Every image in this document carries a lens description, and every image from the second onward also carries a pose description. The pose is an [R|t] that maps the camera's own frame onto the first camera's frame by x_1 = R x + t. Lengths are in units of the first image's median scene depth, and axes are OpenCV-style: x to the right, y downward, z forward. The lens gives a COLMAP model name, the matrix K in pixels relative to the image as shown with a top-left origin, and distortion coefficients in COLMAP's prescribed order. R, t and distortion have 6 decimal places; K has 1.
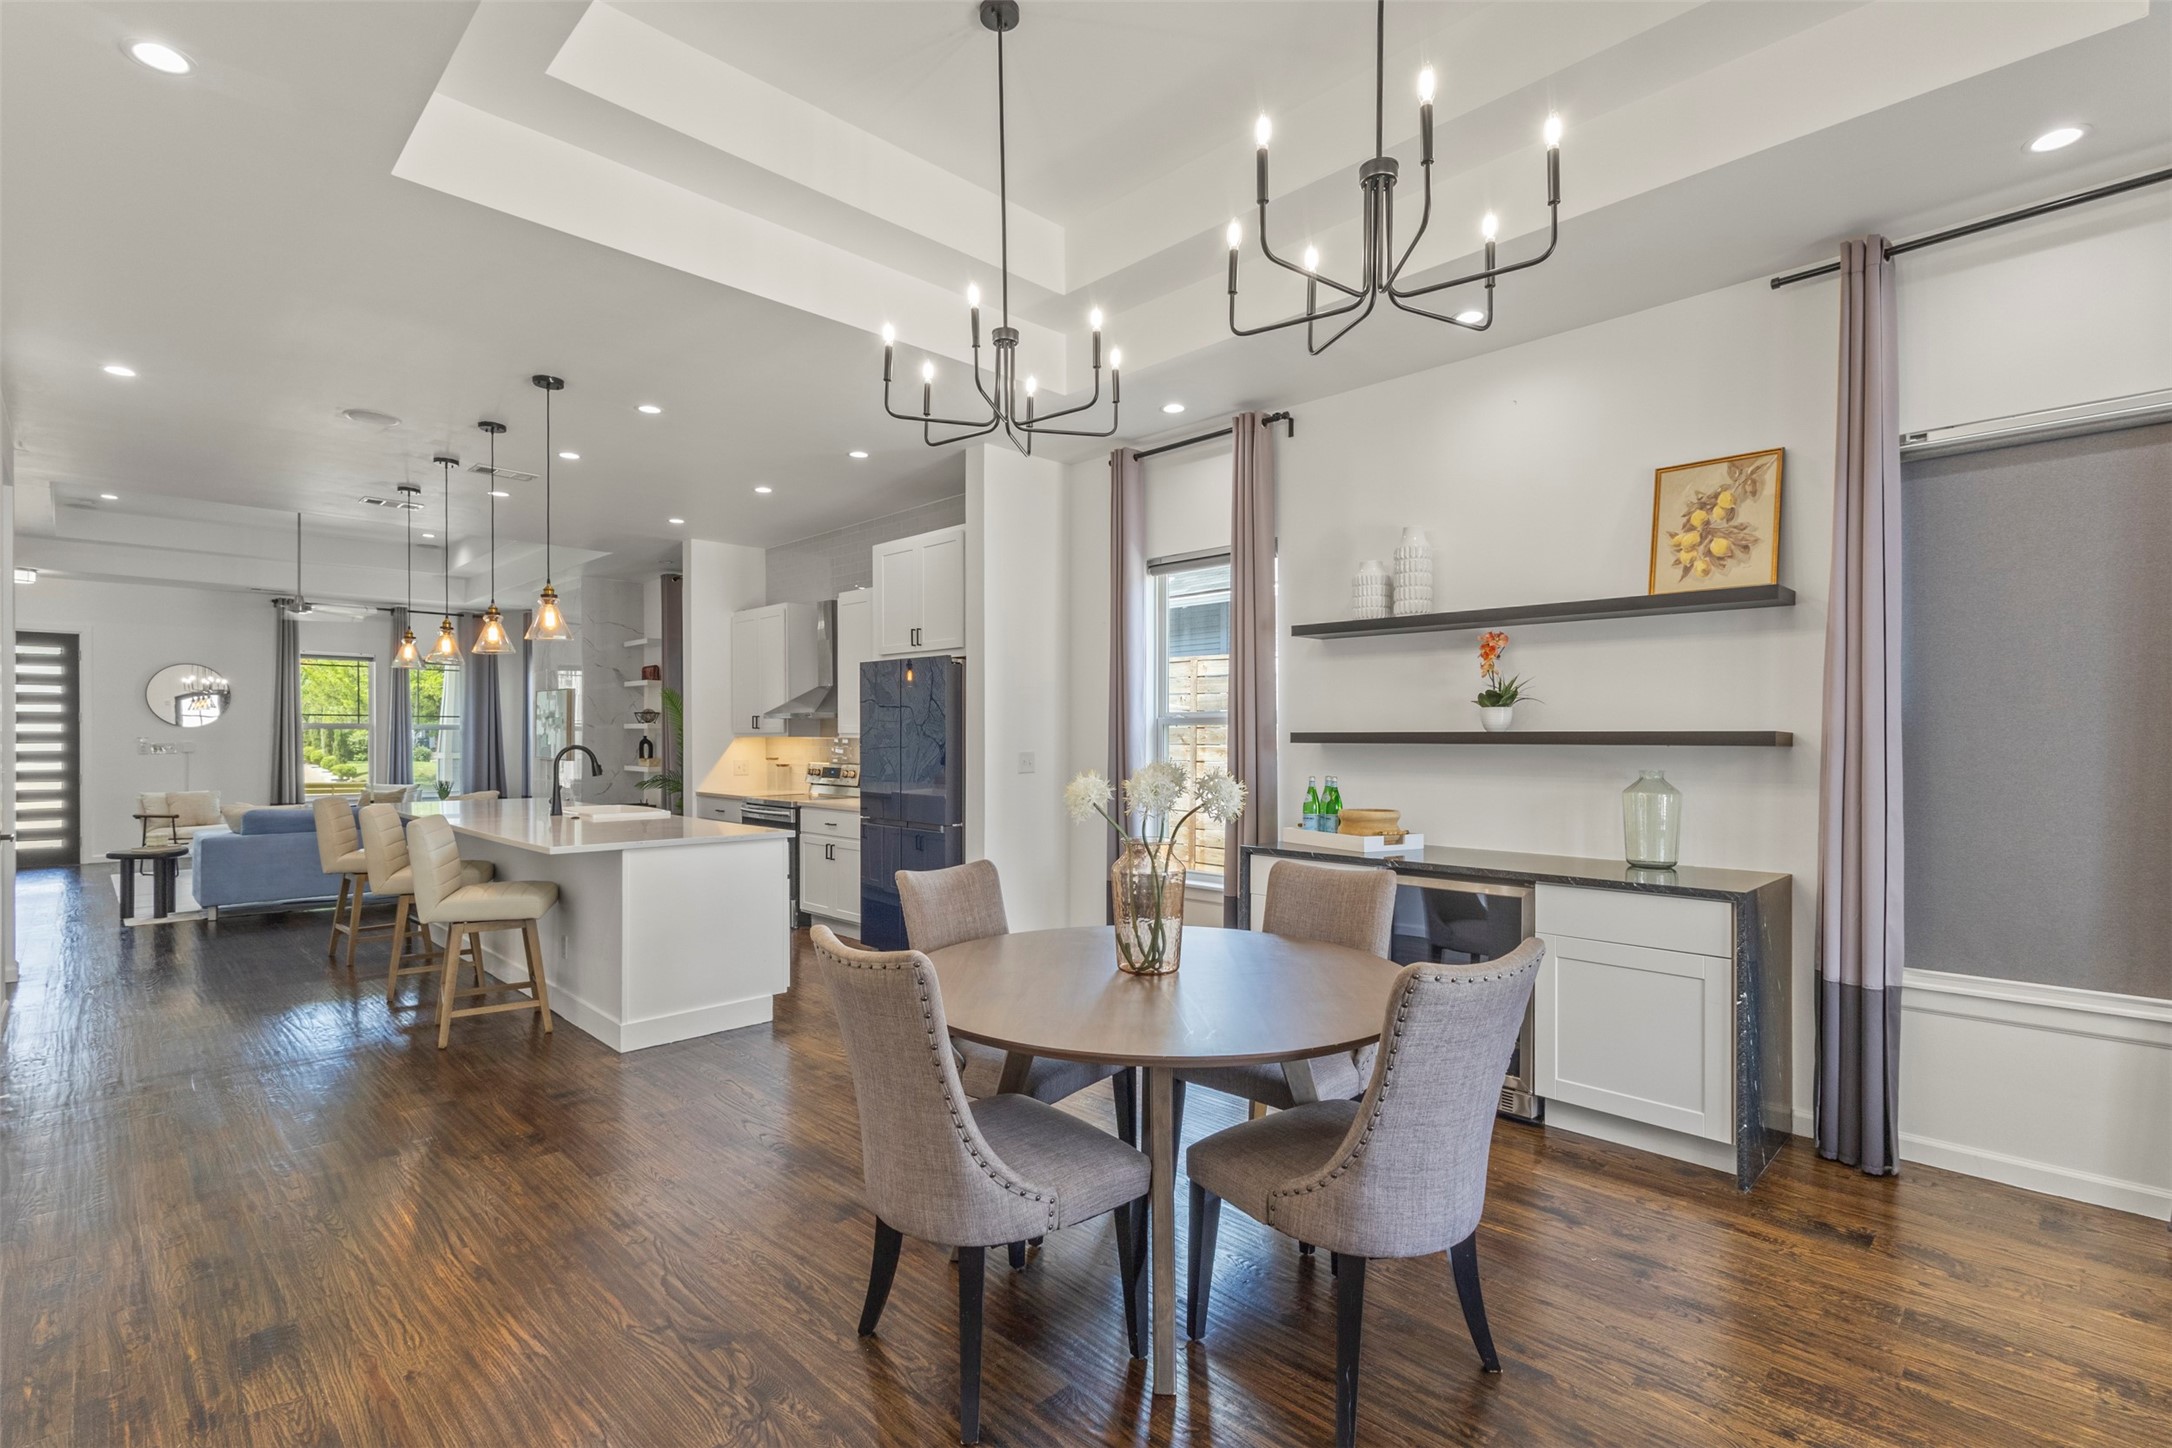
lens RADIAL K [[1008.5, 0, 1084.2], [0, 1008.5, 734.0], [0, 0, 1]] dist [0.003531, 0.001026]
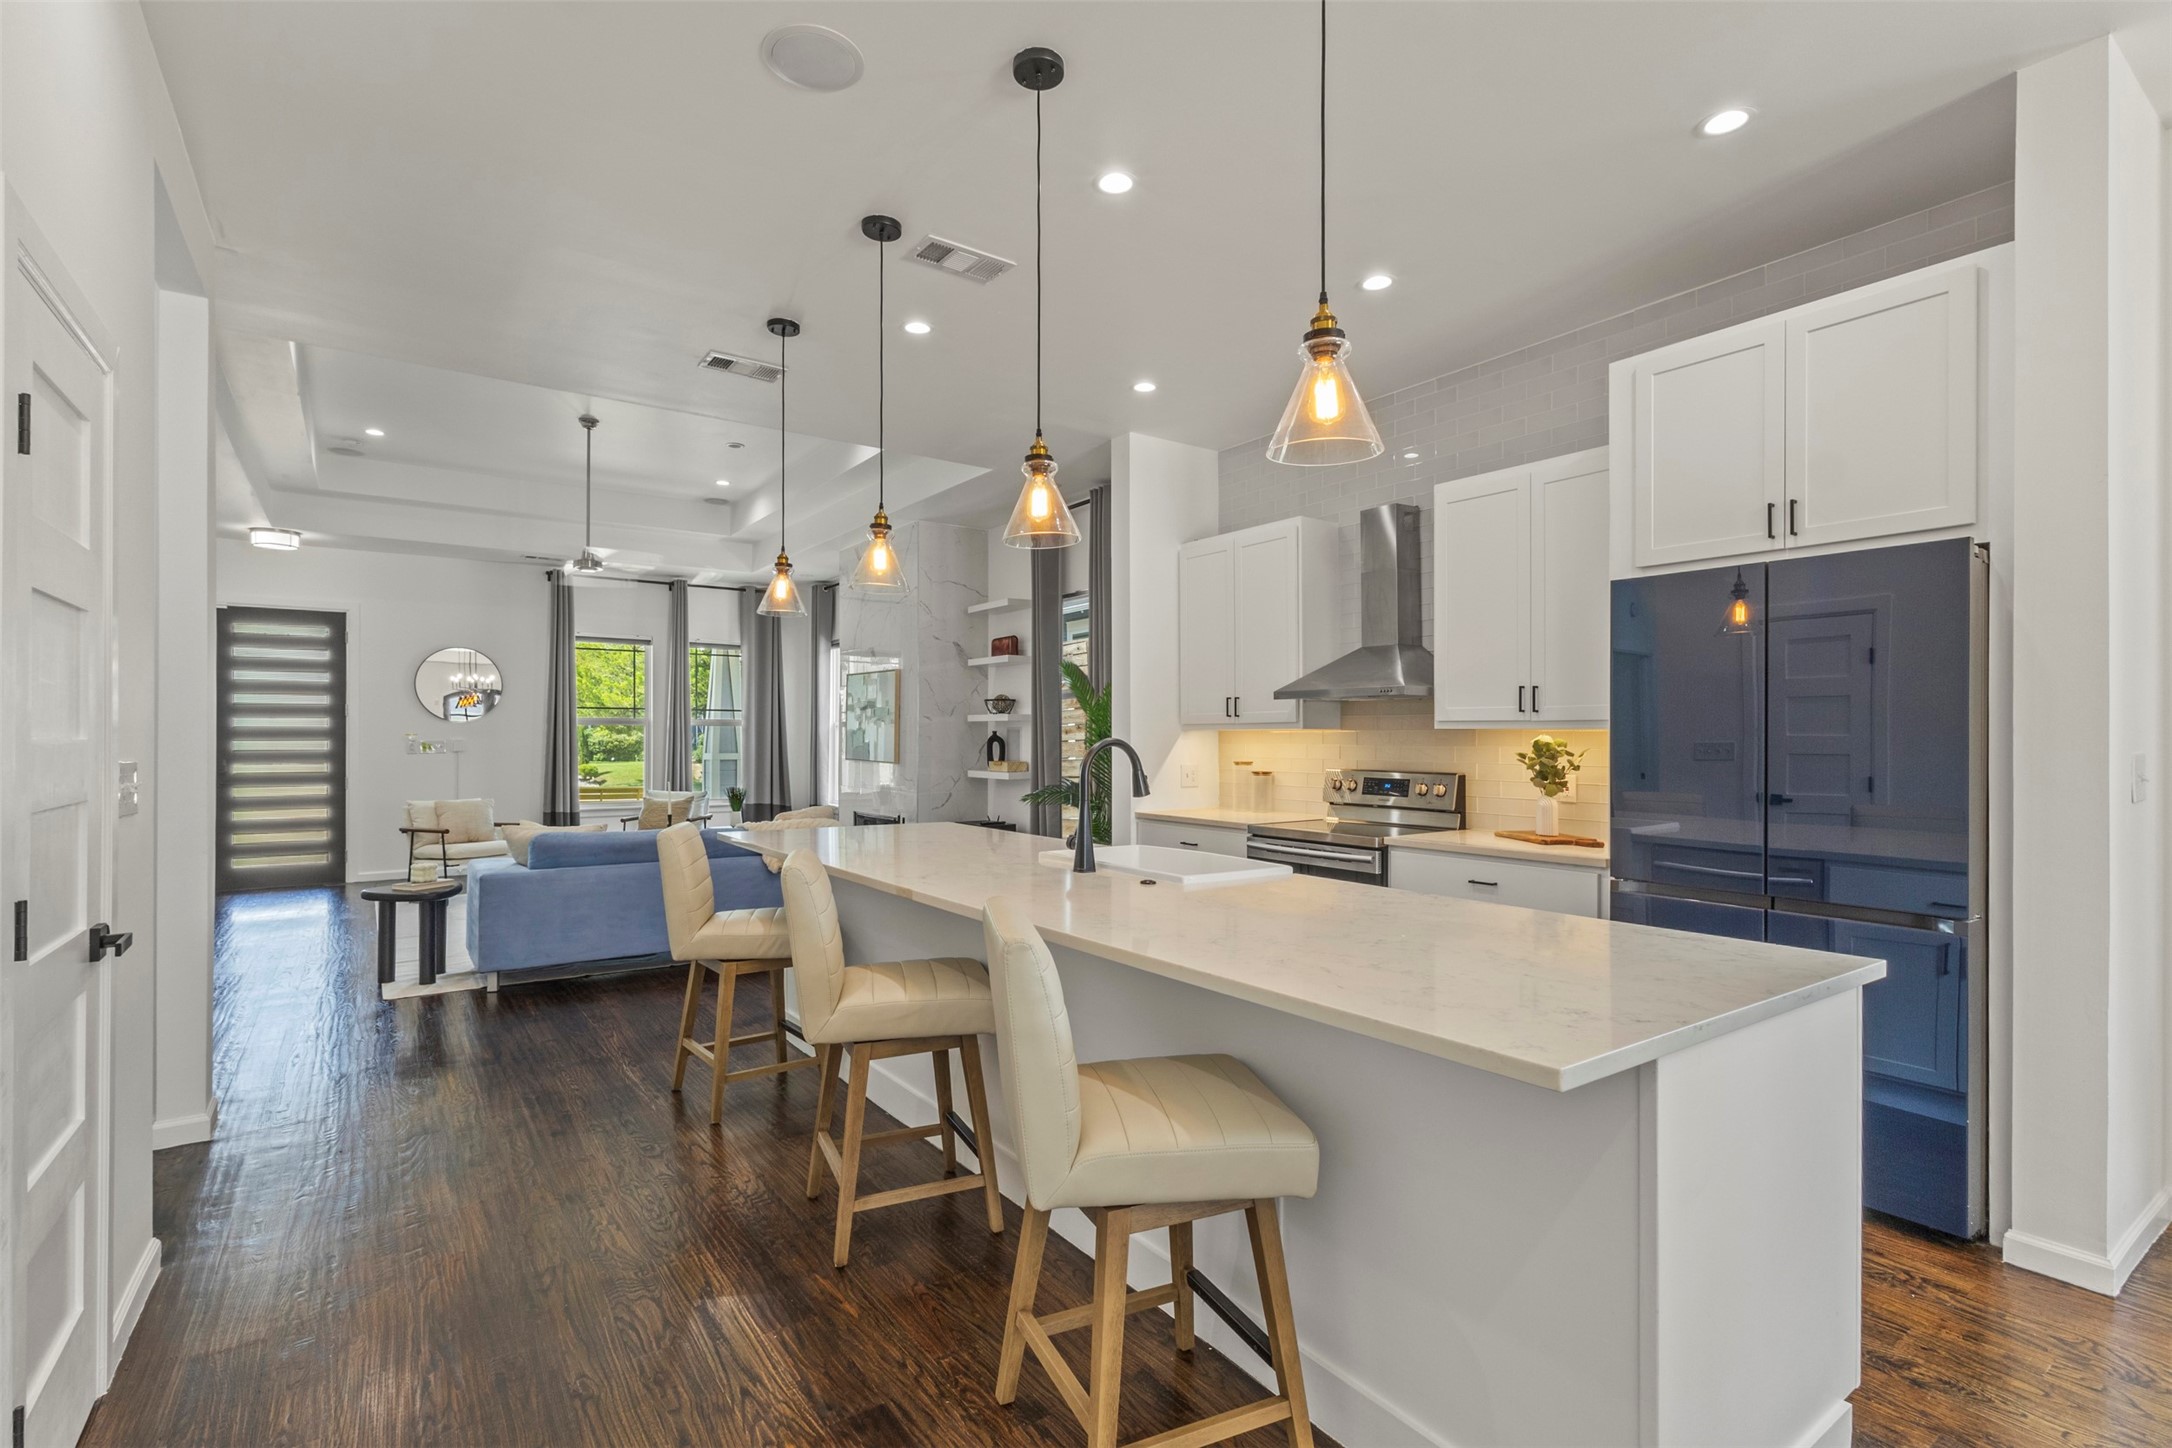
lens RADIAL K [[1008.5, 0, 1089.8], [0, 1008.5, 730.4], [0, 0, 1]] dist [0.003531, 0.001026]
pose [[0.986877, -0.001330, -0.161471, -0.259111], [0.000531, 0.999987, -0.004993, 0.005560], [0.161476, 0.004841, 0.986865, 0.286059]]
